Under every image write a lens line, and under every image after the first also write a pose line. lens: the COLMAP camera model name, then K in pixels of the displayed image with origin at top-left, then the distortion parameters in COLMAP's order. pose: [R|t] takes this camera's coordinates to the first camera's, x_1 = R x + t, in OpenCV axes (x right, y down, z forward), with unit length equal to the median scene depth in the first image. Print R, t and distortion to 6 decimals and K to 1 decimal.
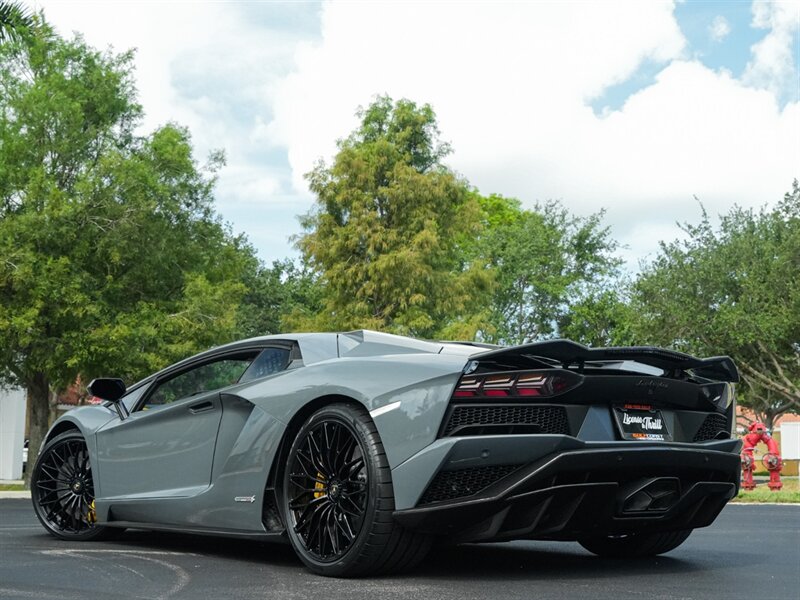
lens RADIAL K [[1212.7, 0, 477.2], [0, 1212.7, 291.4], [0, 0, 1]] dist [-0.025185, 0.159997]
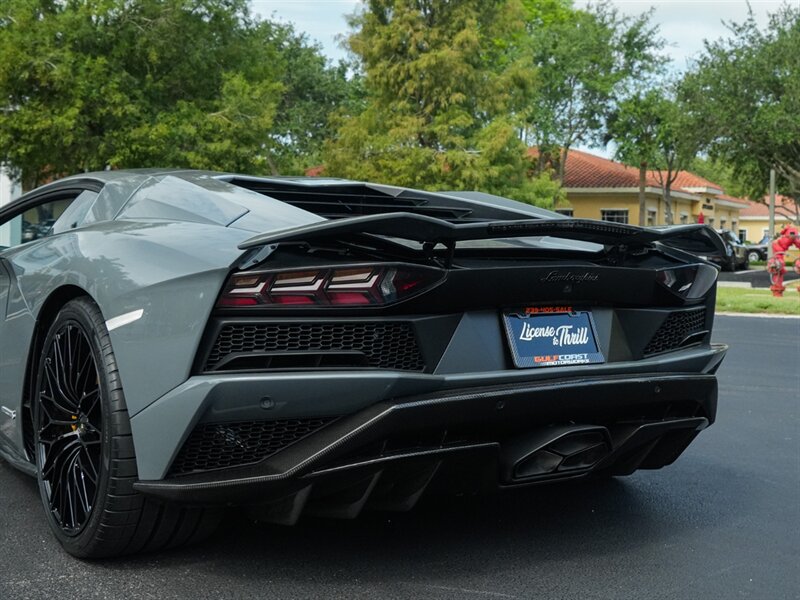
lens RADIAL K [[1074.4, 0, 440.8], [0, 1074.4, 270.6], [0, 0, 1]] dist [0.005571, -0.012027]
pose [[0.995408, 0.017831, -0.094046, 0.028670], [-0.001633, 0.985517, 0.169568, -0.004537], [0.095708, -0.168636, 0.981021, 0.099356]]
